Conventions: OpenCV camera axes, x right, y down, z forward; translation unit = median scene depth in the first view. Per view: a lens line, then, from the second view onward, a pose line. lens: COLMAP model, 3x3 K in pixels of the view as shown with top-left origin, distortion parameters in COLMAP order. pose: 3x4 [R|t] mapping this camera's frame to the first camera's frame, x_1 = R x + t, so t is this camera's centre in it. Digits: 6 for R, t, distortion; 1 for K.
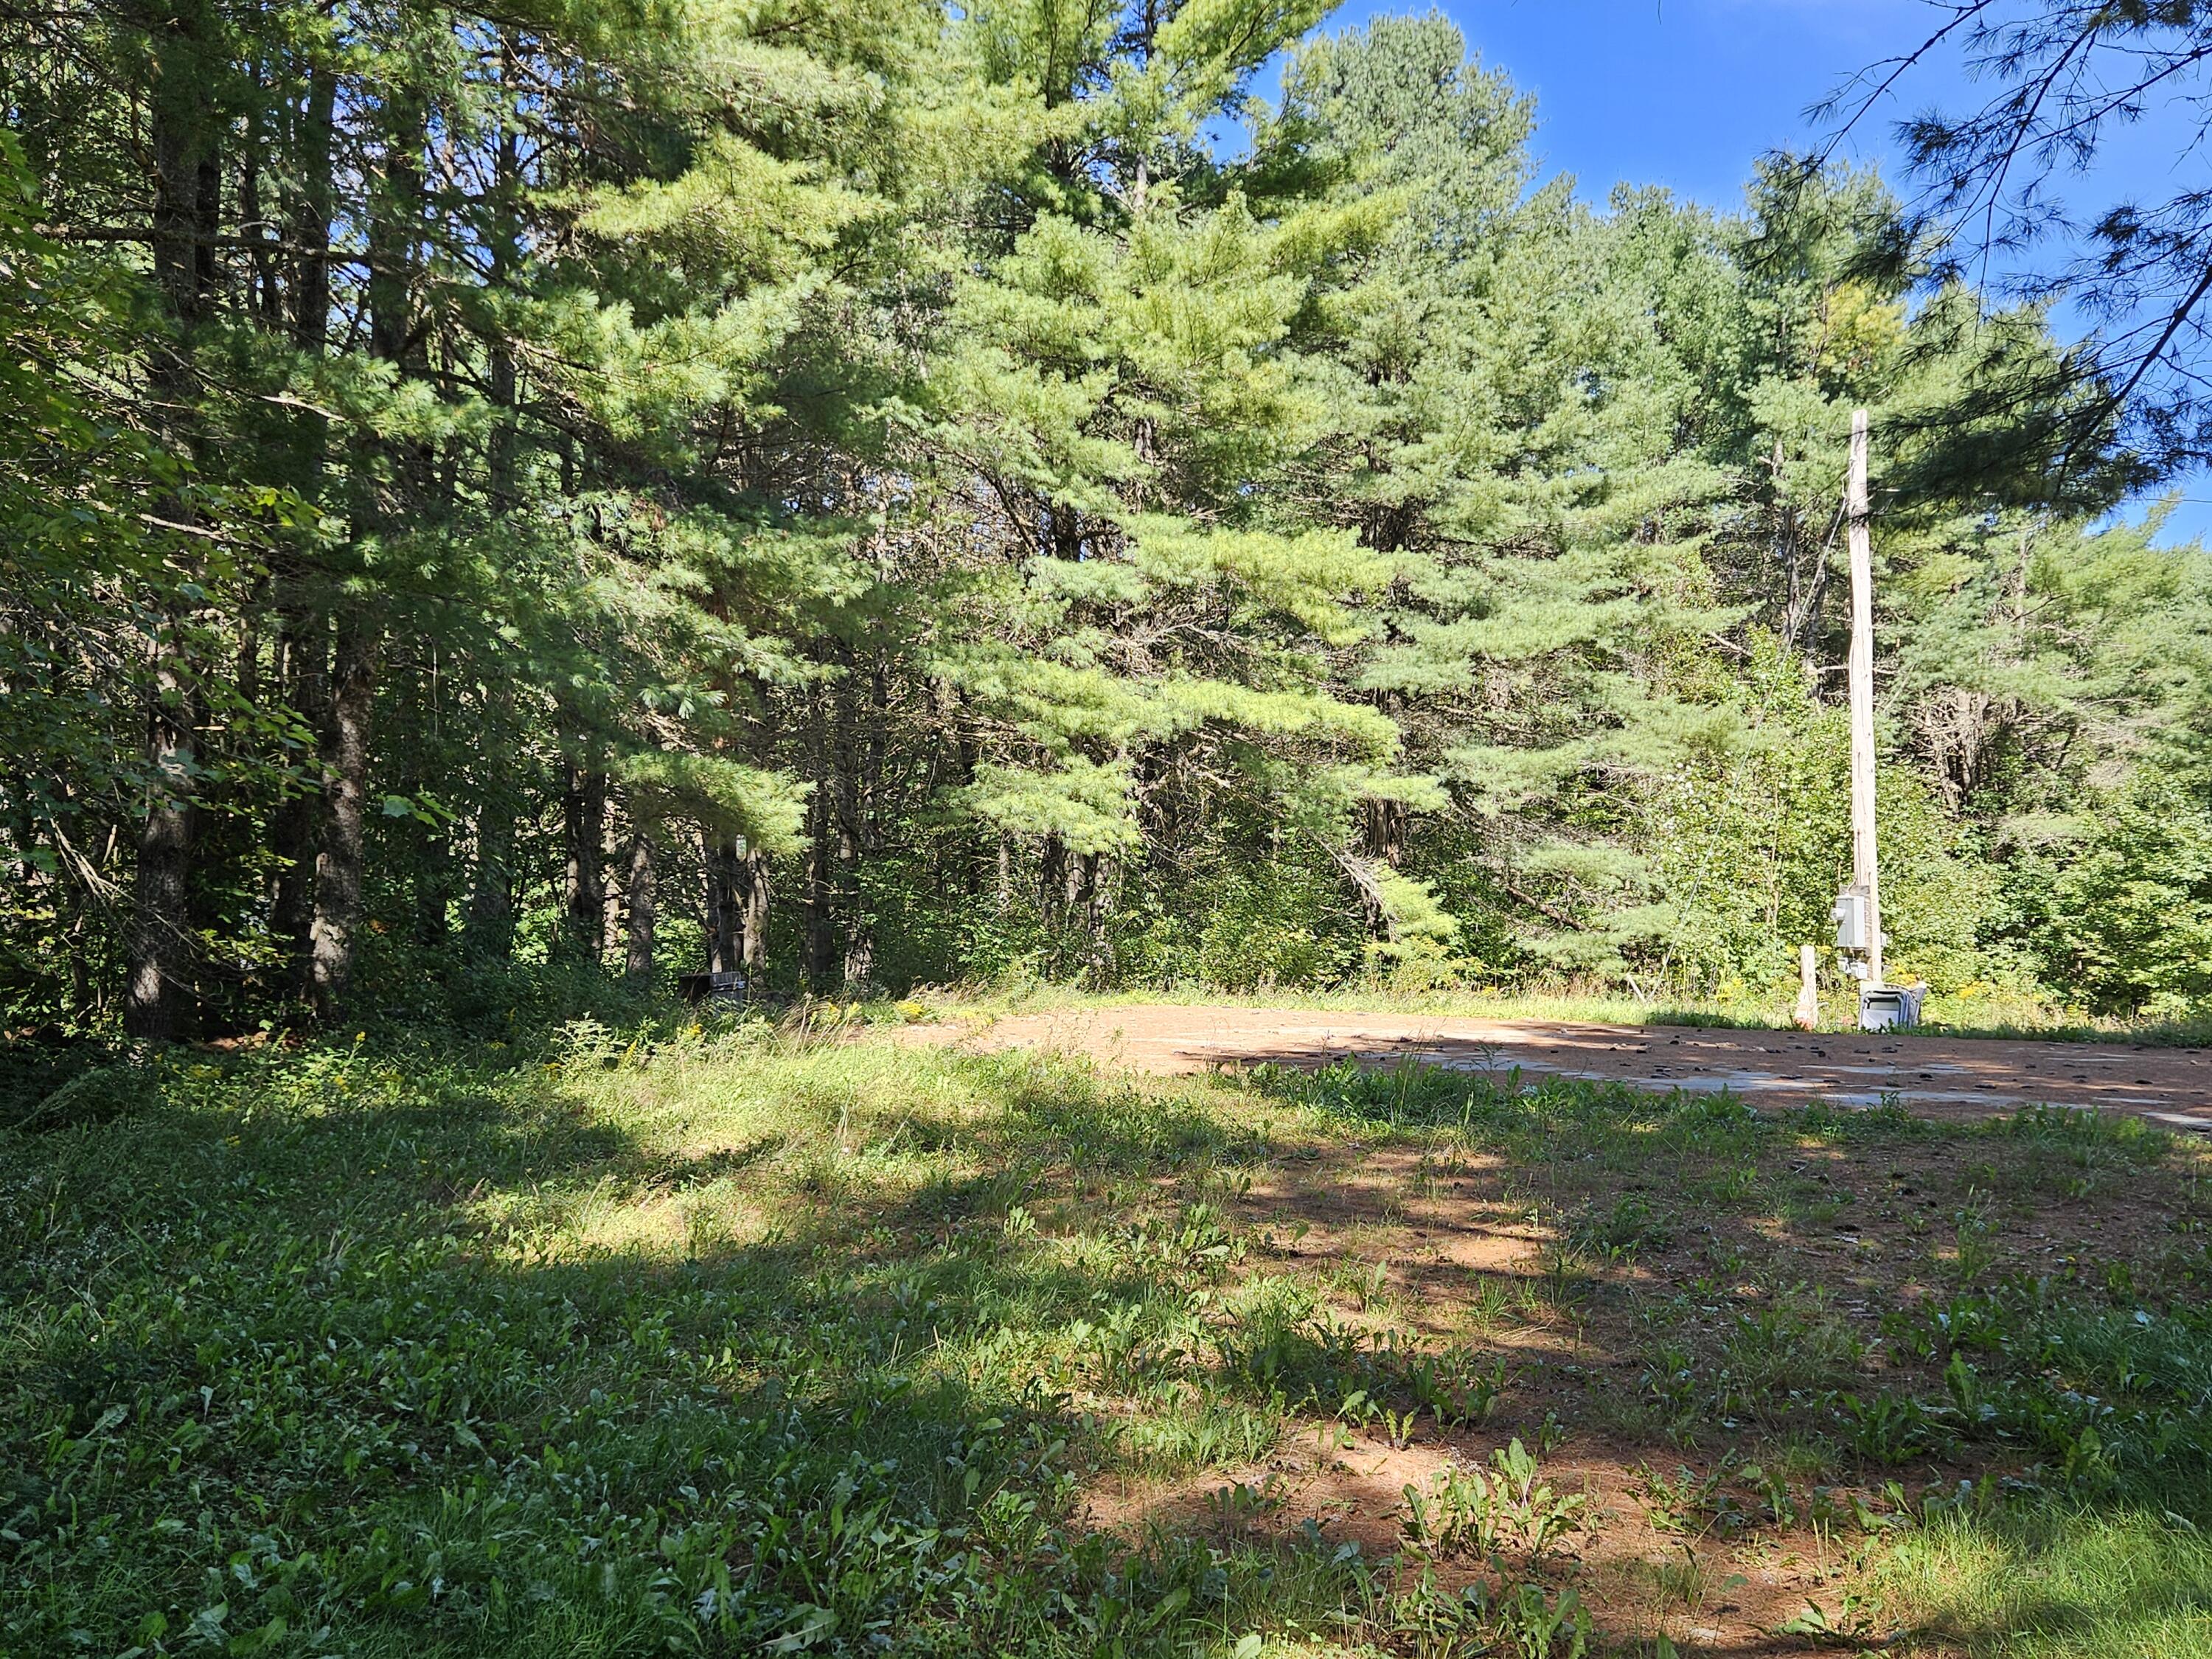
lens RADIAL K [[1971.3, 0, 1097.5], [0, 1971.3, 846.8], [0, 0, 1]] dist [0.044911, -0.008894]
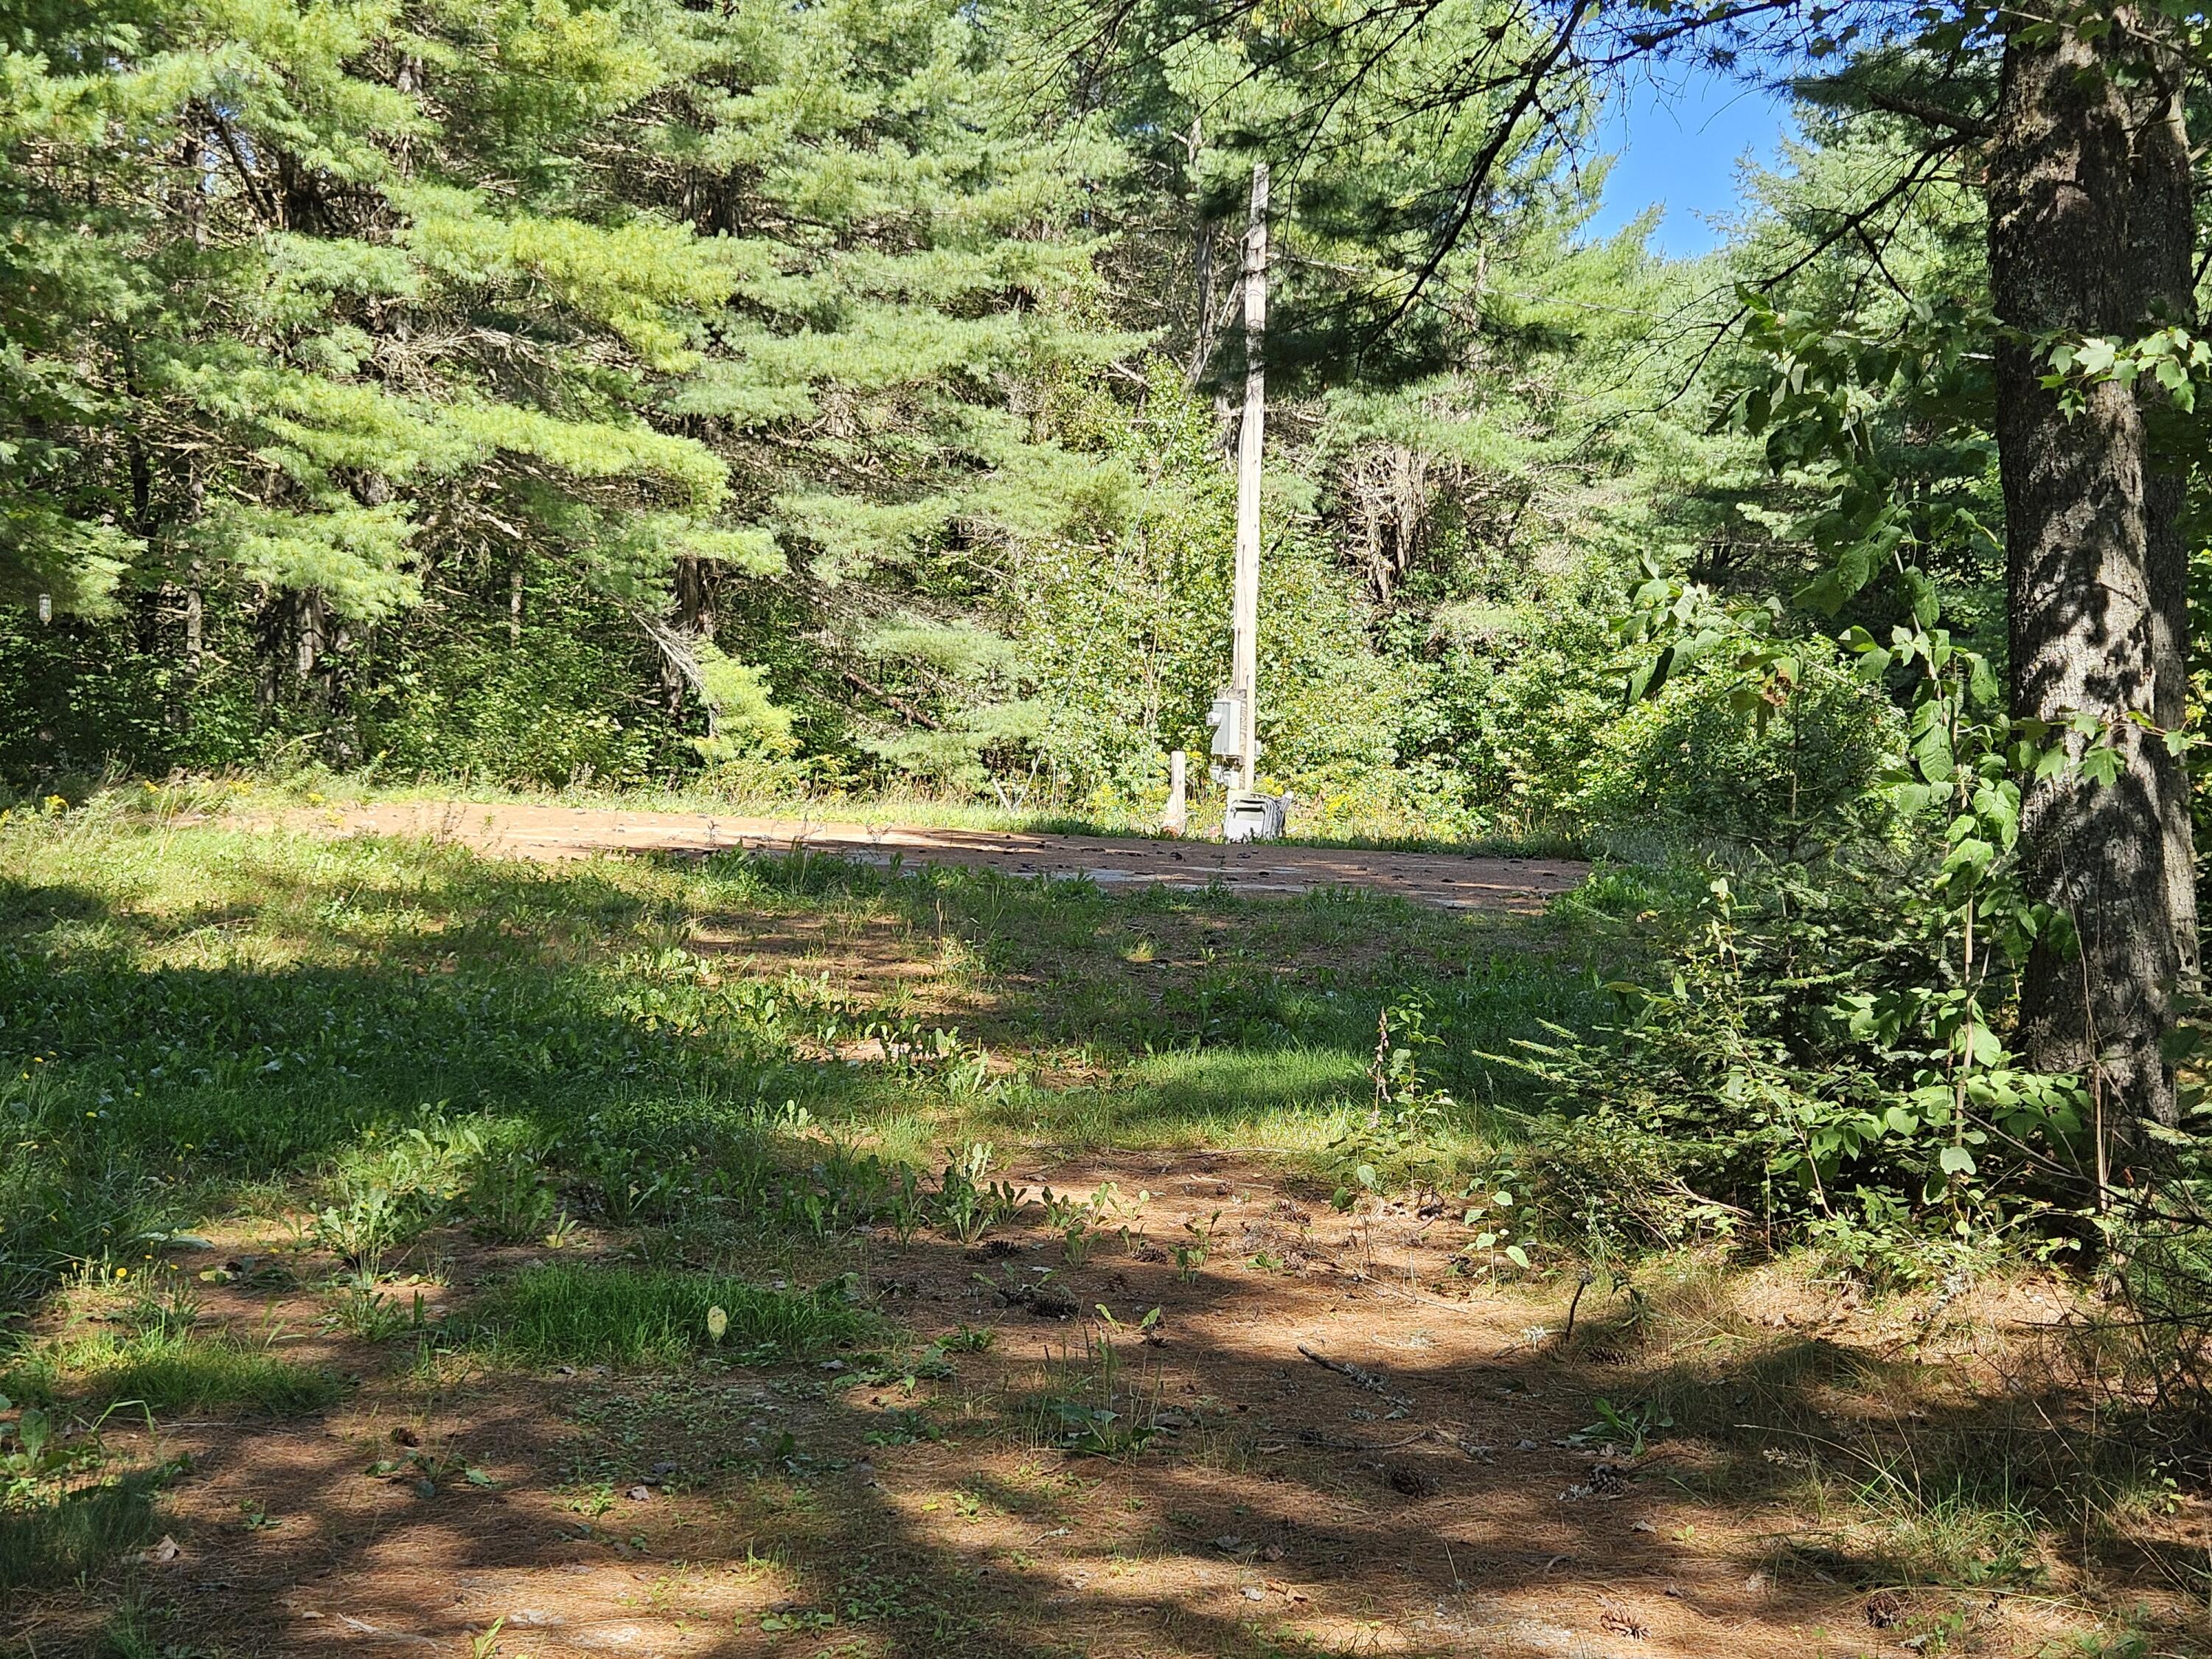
lens RADIAL K [[2987.5, 0, 1108.3], [0, 2987.5, 910.8], [0, 0, 1]] dist [0.096813, -0.372316]
pose [[0.954087, 0.011026, 0.299326, -0.052165], [-0.042152, 0.994320, 0.097728, -0.006359], [-0.296549, -0.105859, 0.949133, -0.184969]]
